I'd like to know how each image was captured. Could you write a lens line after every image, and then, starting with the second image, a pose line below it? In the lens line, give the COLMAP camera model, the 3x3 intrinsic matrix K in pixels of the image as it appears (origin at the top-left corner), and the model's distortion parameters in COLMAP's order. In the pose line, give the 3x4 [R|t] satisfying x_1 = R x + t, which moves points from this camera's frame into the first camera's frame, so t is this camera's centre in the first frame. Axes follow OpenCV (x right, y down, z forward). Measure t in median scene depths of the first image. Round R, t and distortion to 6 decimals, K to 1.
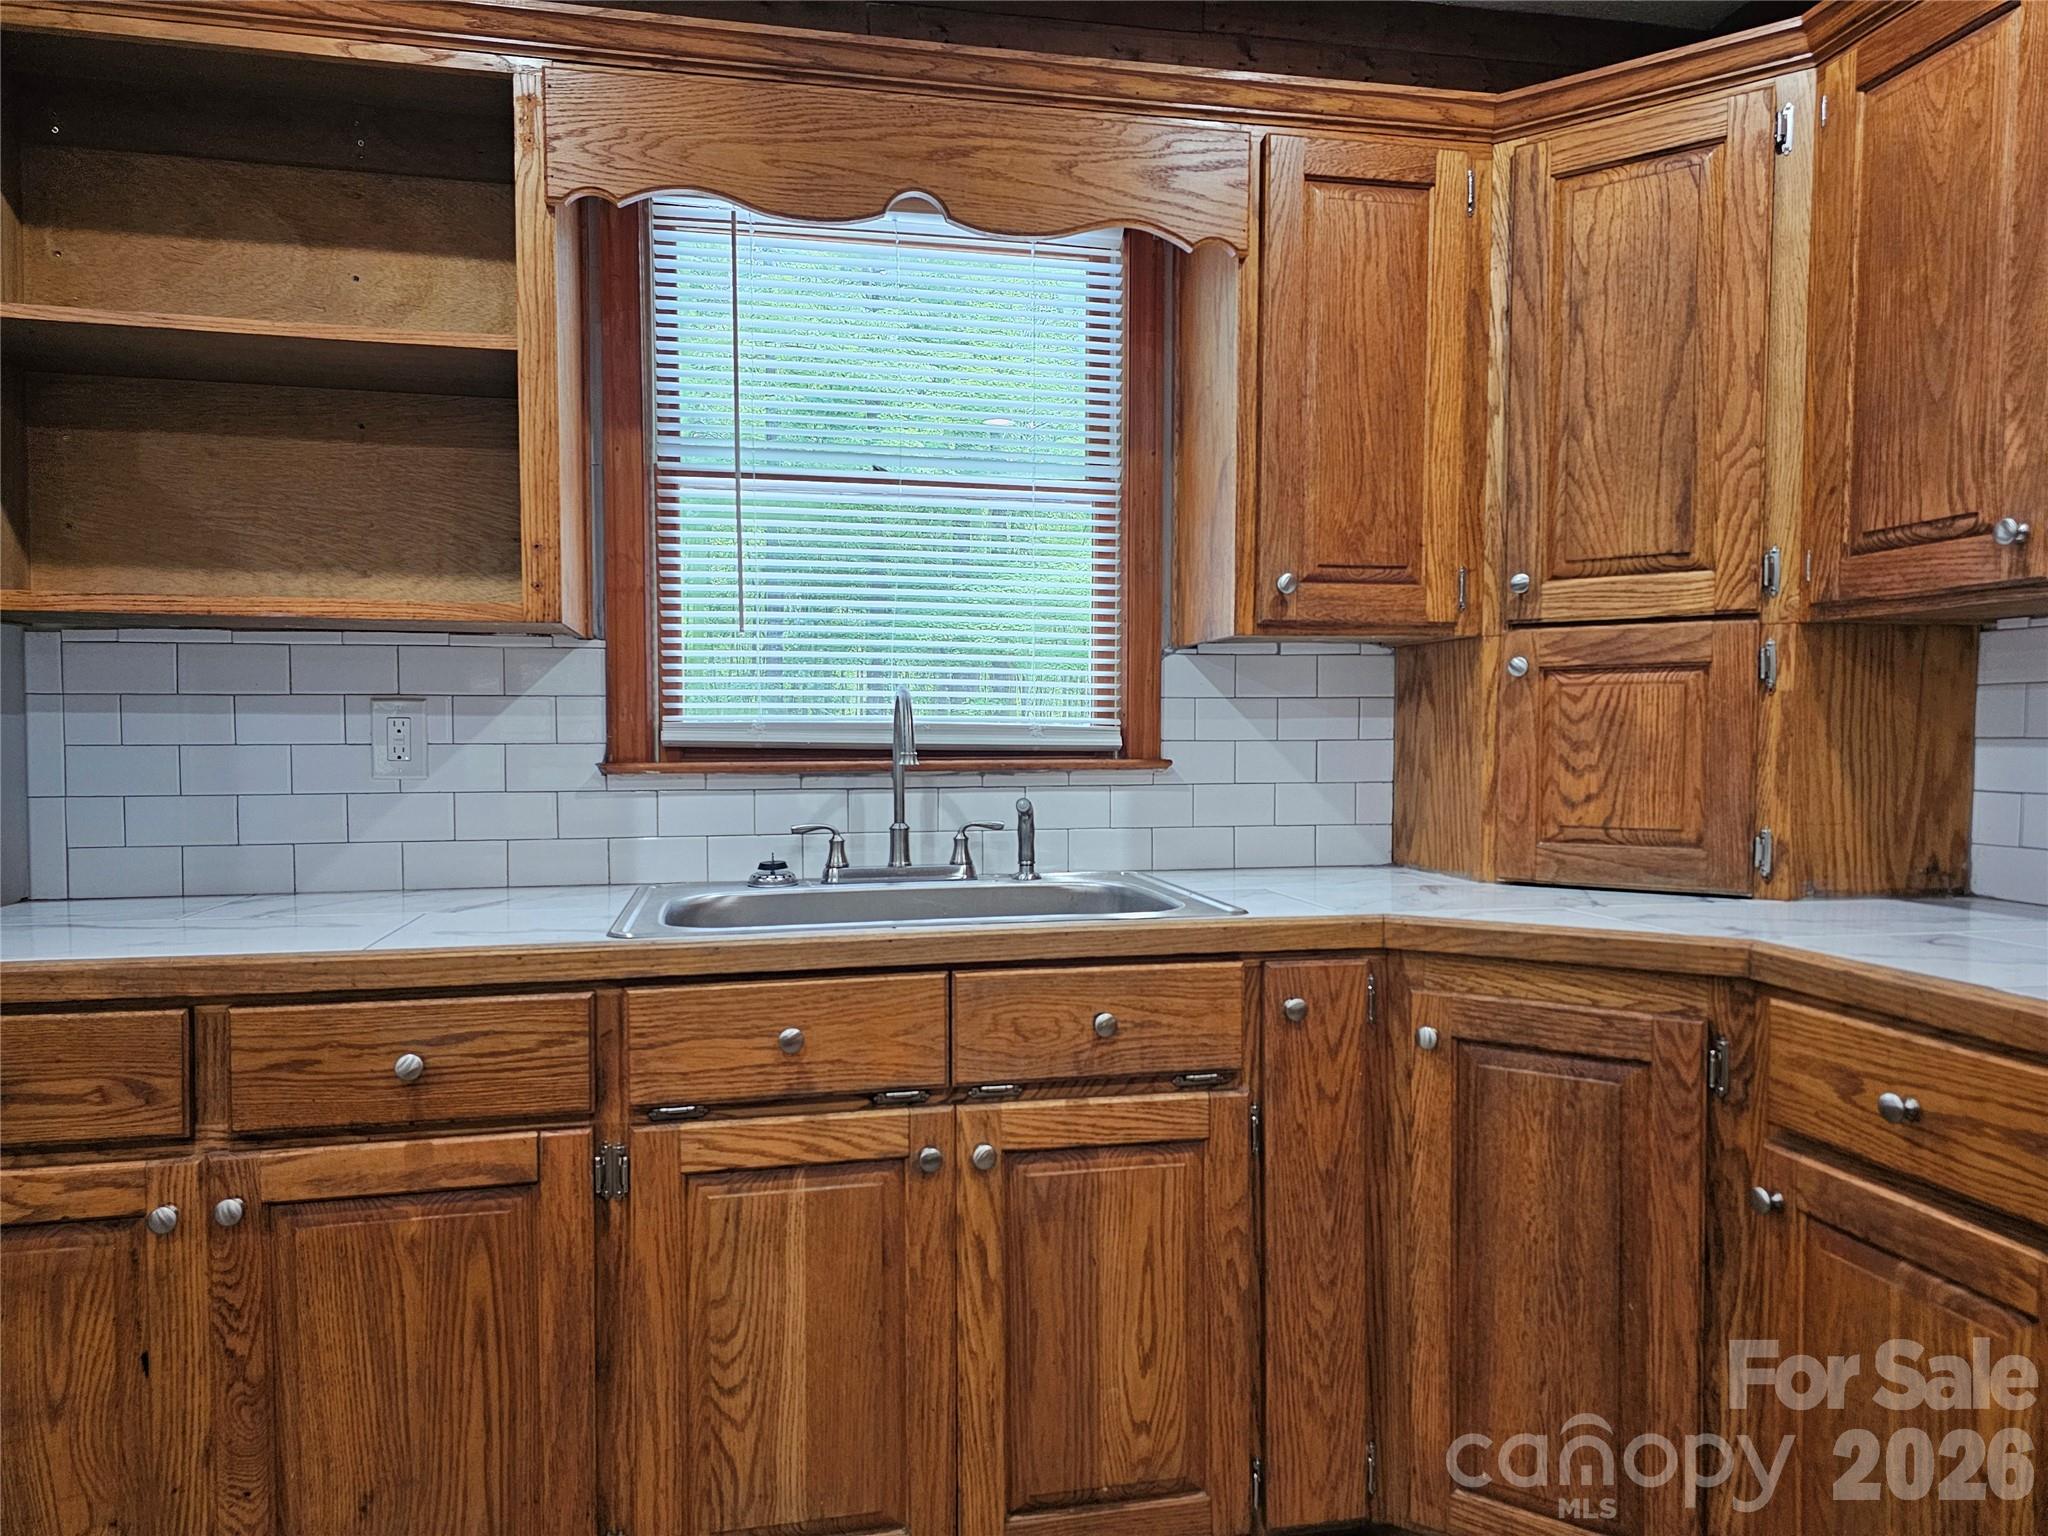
lens RADIAL K [[1362.6, 0, 1020.6], [0, 1362.6, 793.1], [0, 0, 1]] dist [0.068297, -0.053464]
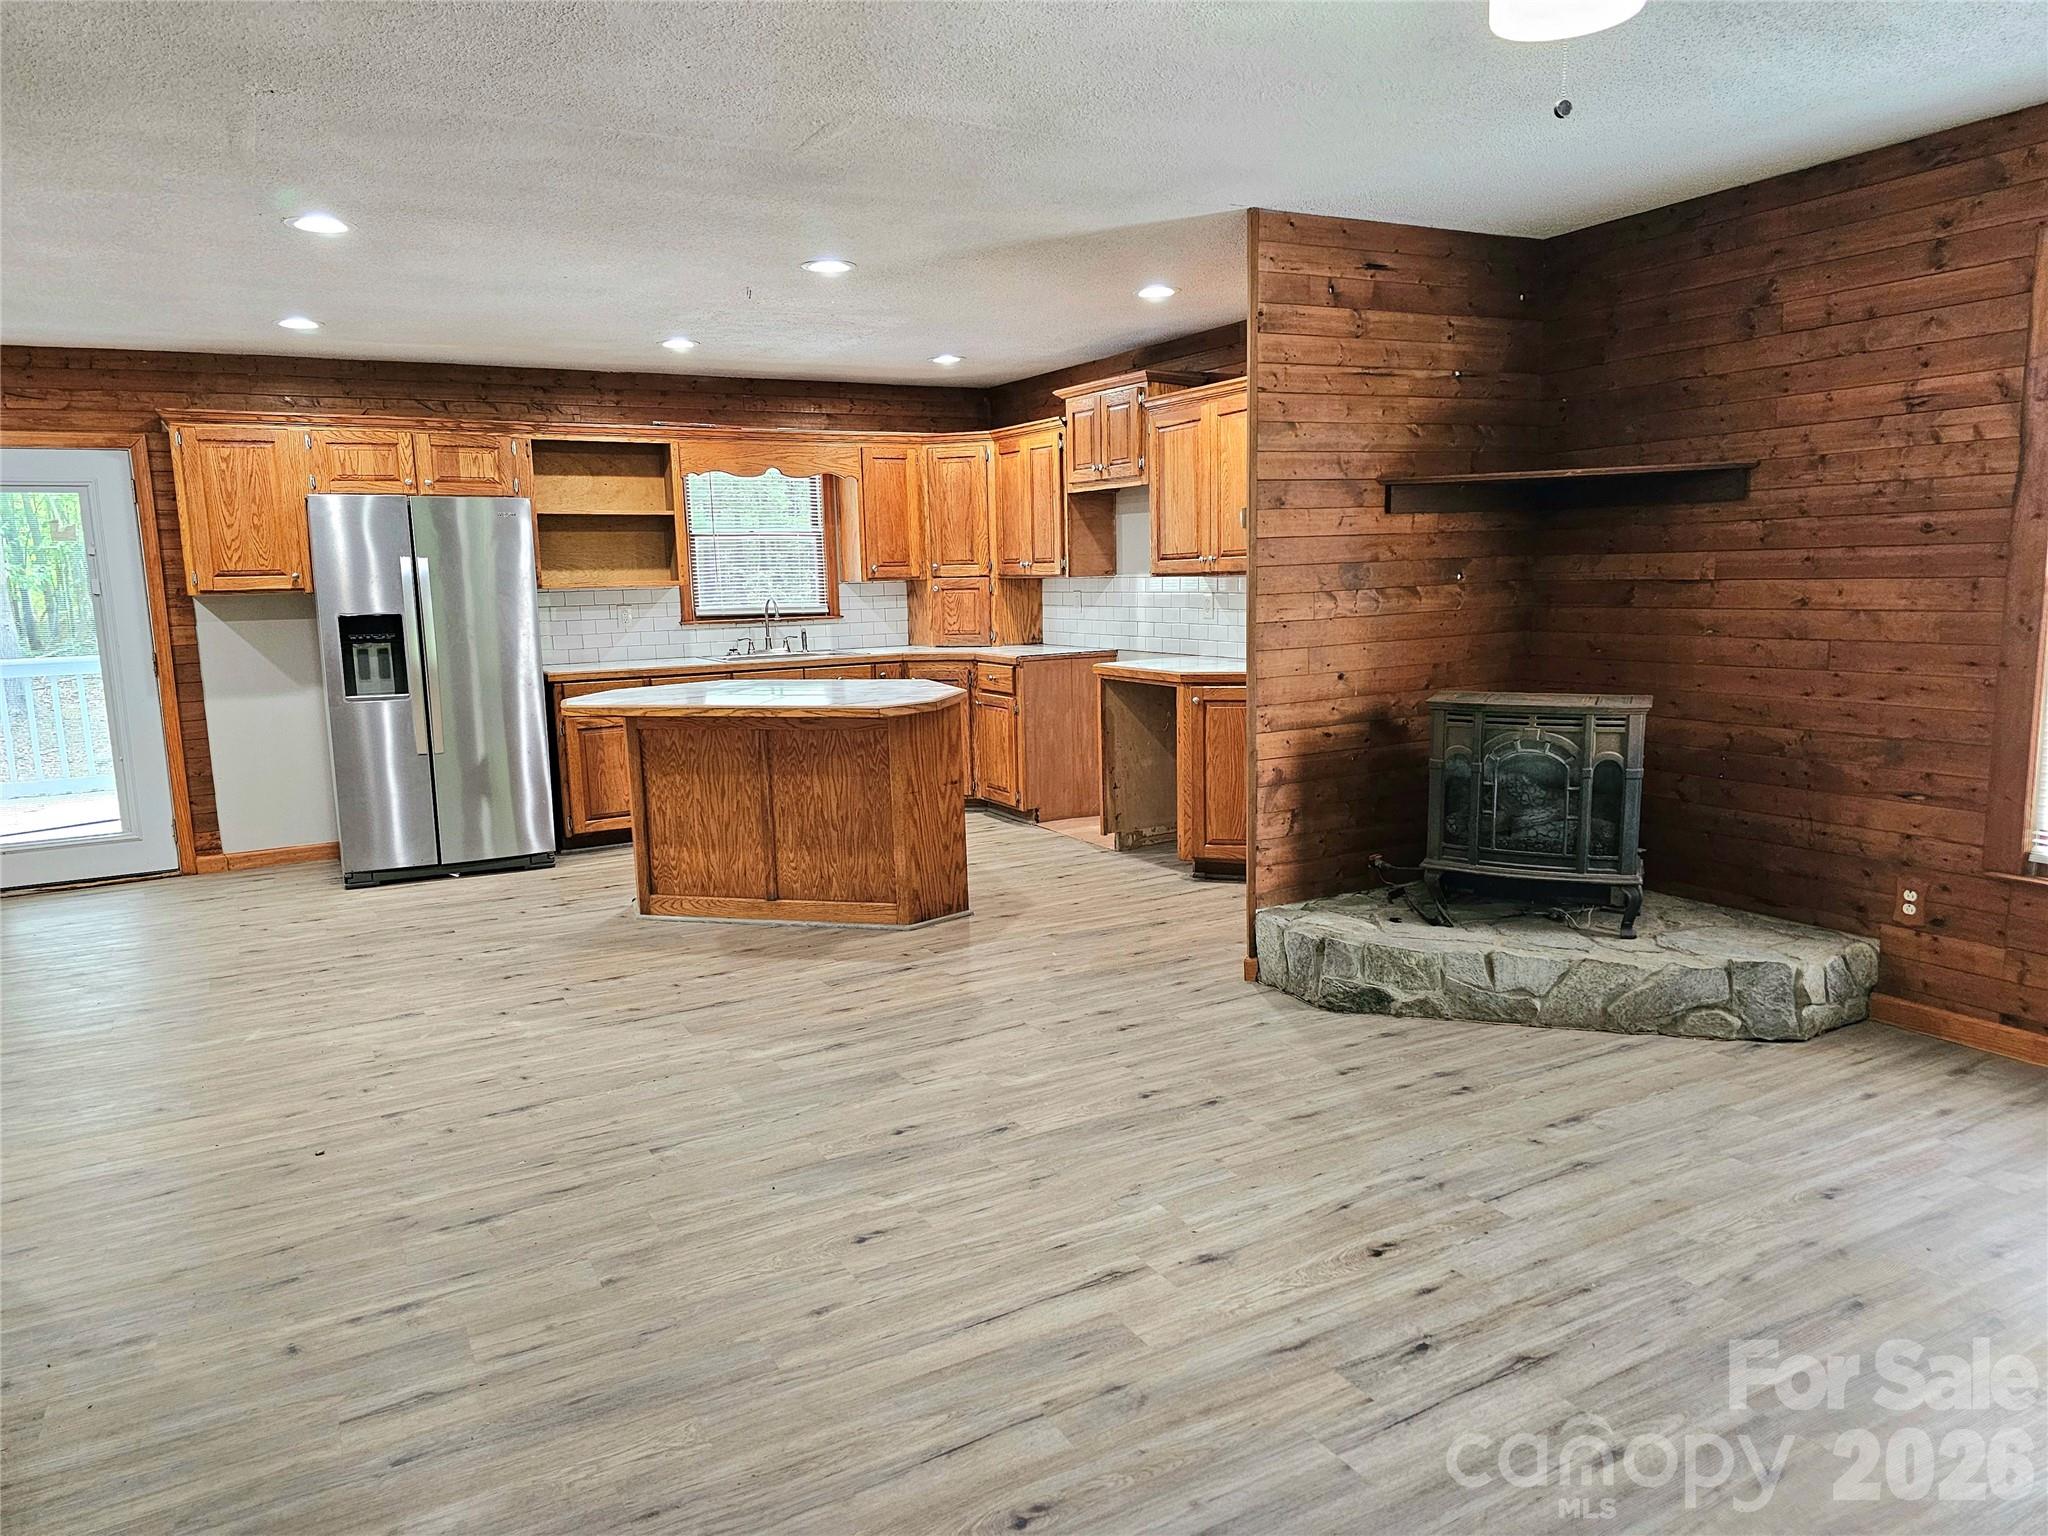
lens RADIAL K [[1362.6, 0, 1034.9], [0, 1362.6, 770.2], [0, 0, 1]] dist [0.068297, -0.053464]
pose [[0.950023, -0.067416, 0.304814, -0.555149], [0.035374, 0.993362, 0.109453, 0.003596], [-0.310170, -0.093200, 0.946102, -2.675911]]
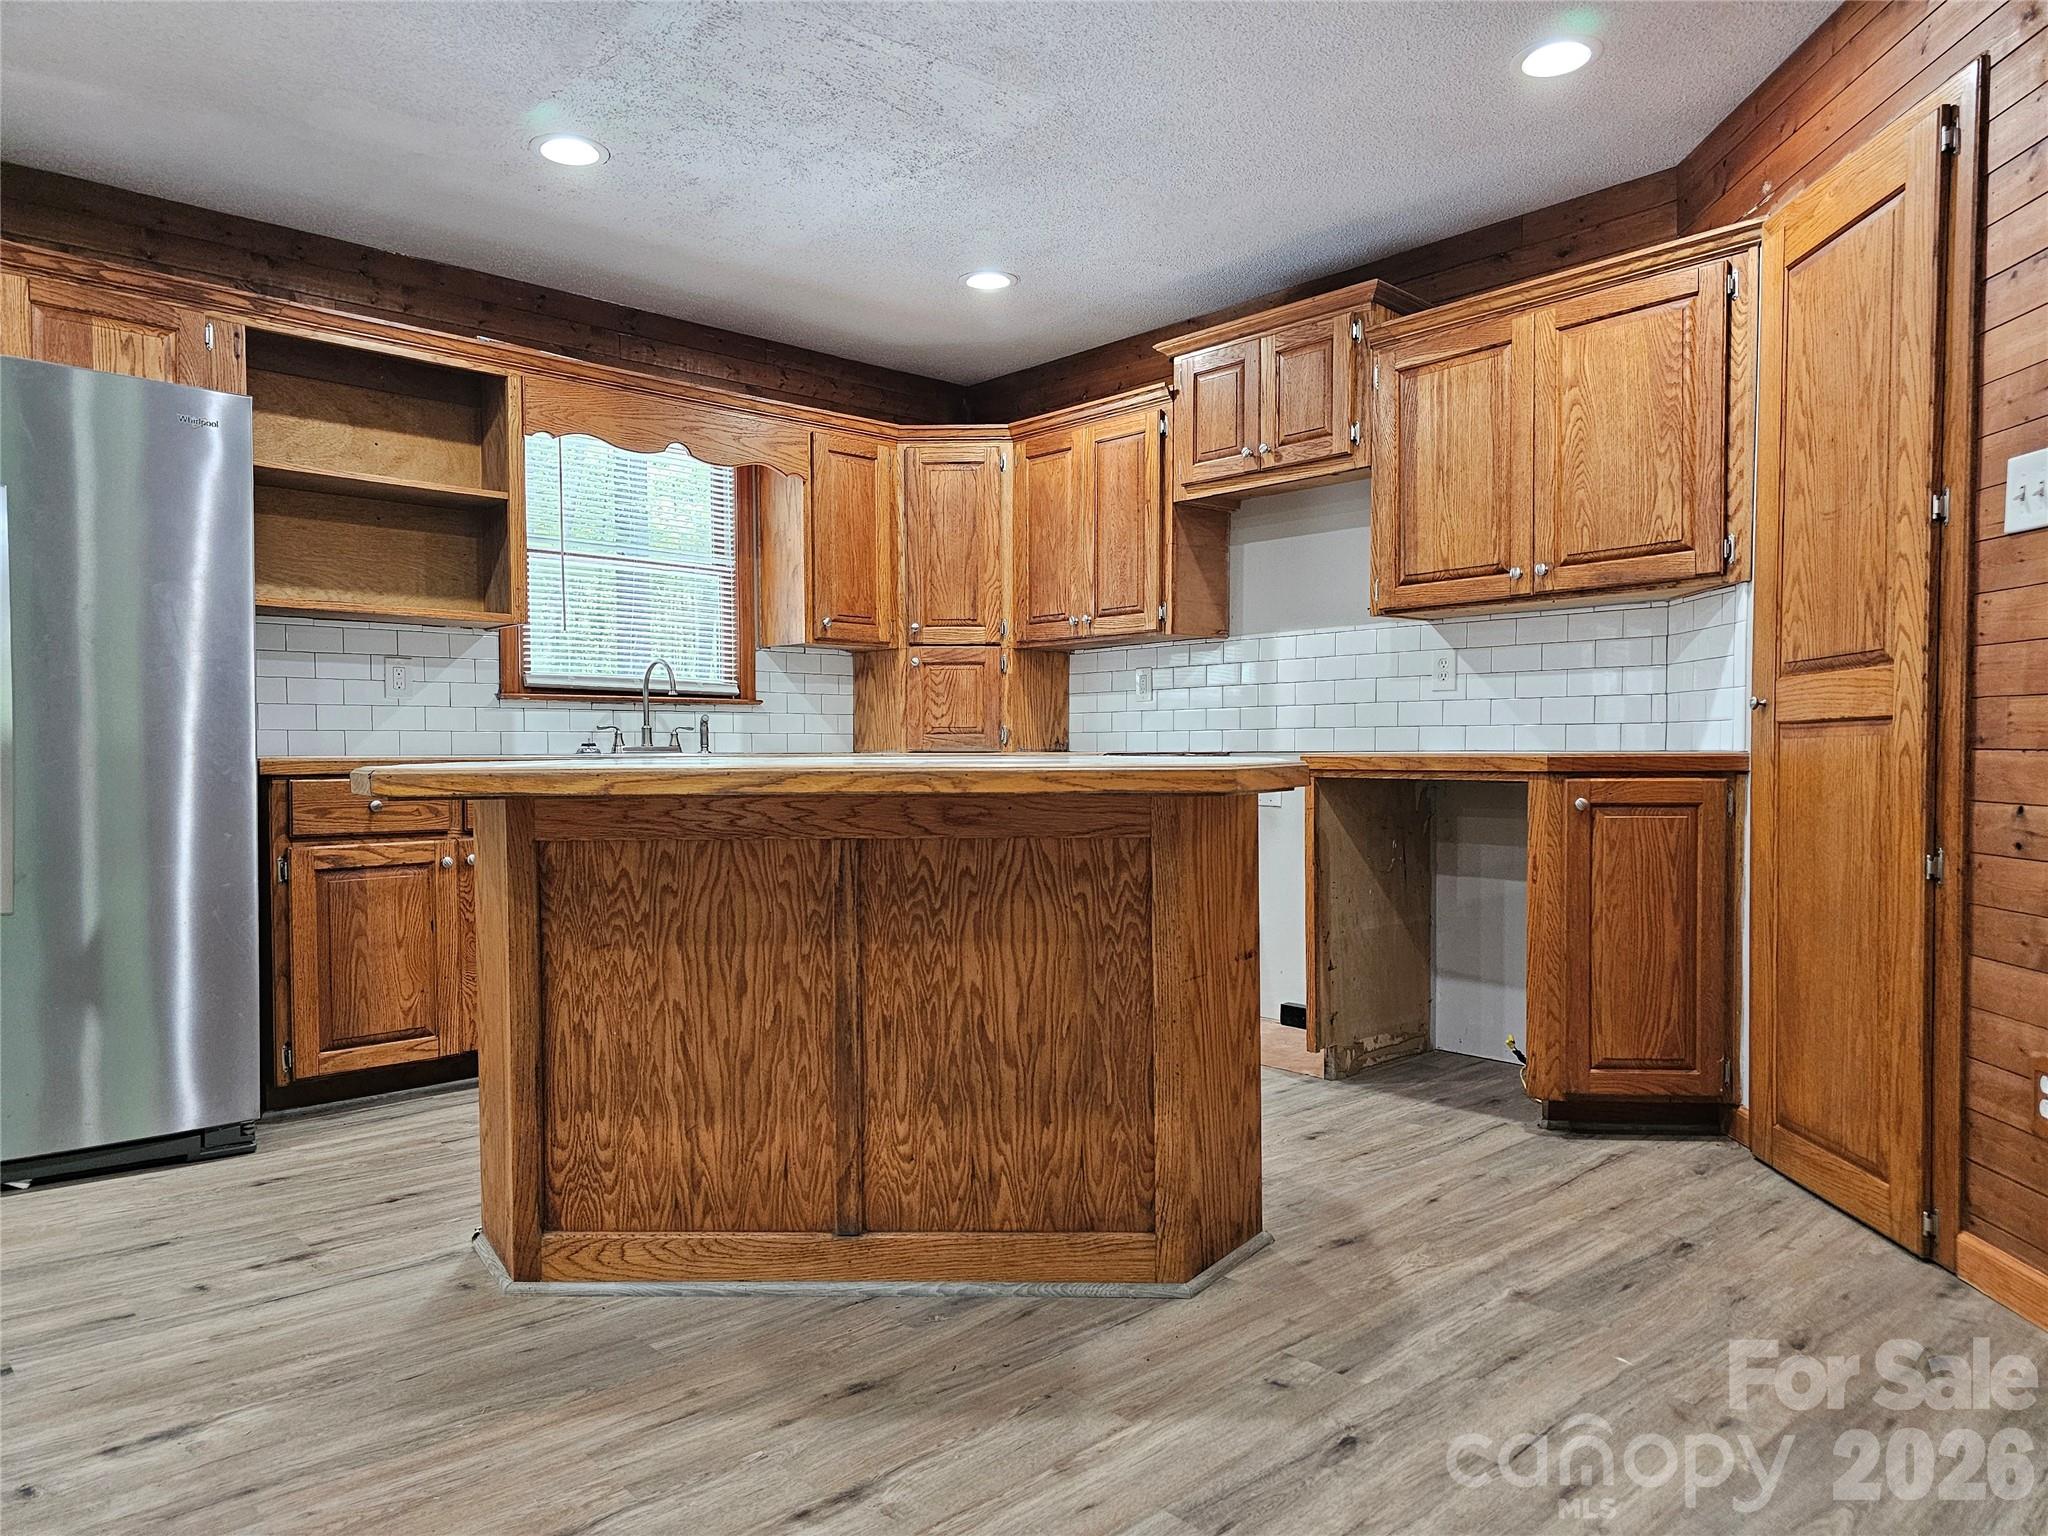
lens RADIAL K [[1362.6, 0, 1034.1], [0, 1362.6, 791.3], [0, 0, 1]] dist [0.068297, -0.053464]
pose [[0.855177, -0.015462, 0.518105, -0.706568], [0.022655, 0.999715, -0.007560, 0.159516], [-0.517840, 0.018203, 0.855284, -1.159373]]
